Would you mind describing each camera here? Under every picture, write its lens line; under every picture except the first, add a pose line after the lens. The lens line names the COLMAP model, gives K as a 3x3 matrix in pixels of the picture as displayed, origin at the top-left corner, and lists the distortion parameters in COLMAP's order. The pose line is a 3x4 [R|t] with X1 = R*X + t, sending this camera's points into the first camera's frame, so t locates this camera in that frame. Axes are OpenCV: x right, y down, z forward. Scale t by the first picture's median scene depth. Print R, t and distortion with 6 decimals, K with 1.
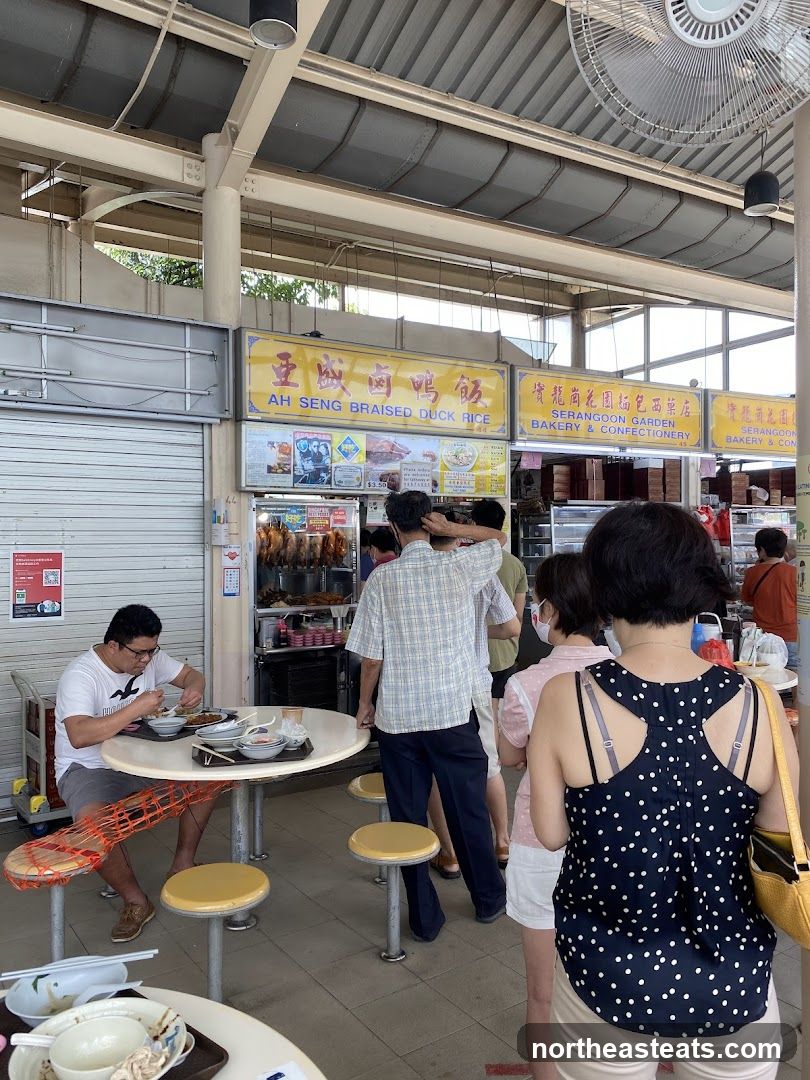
lens RADIAL K [[791.1, 0, 405.0], [0, 791.1, 540.0], [0, 0, 1]] dist [0.143388, -0.221831]
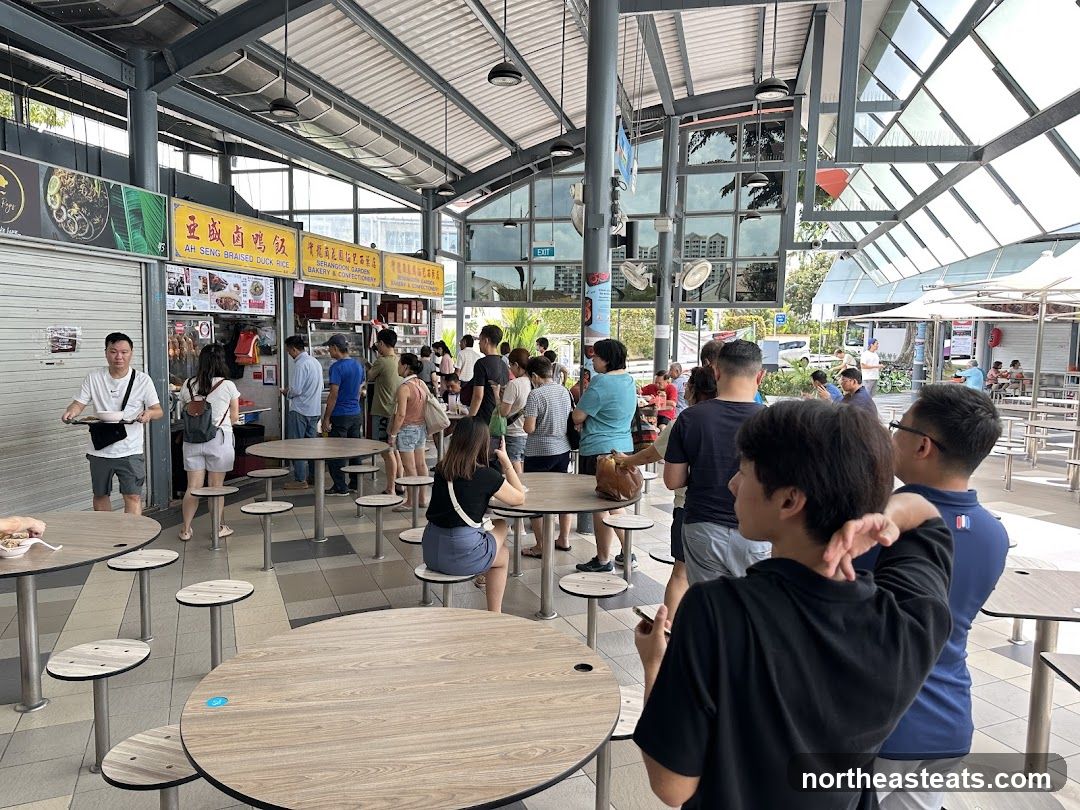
lens RADIAL K [[791.1, 0, 570.0], [0, 791.1, 414.5], [0, 0, 1]] dist [0.143388, -0.221831]
pose [[0.677658, -0.064104, 0.732578, -0.648802], [-0.000710, 0.996136, 0.087823, -0.002862], [-0.735377, -0.060034, 0.674993, -0.431147]]
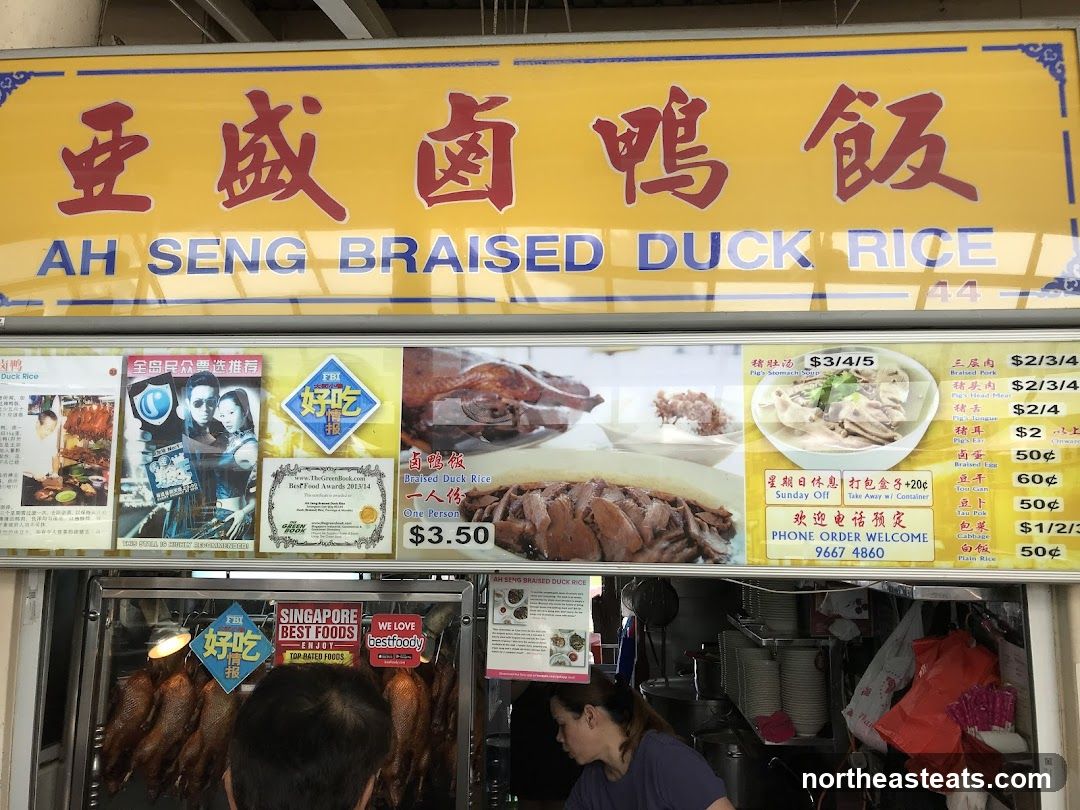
lens RADIAL K [[846.2, 0, 541.7], [0, 846.2, 404.2], [0, 0, 1]] dist [0.010006, 0.005814]
pose [[0.817310, -0.070349, -0.571888, 0.132870], [-0.015699, 0.989432, -0.144148, -0.064375], [0.575985, 0.126792, 0.807568, 0.698869]]
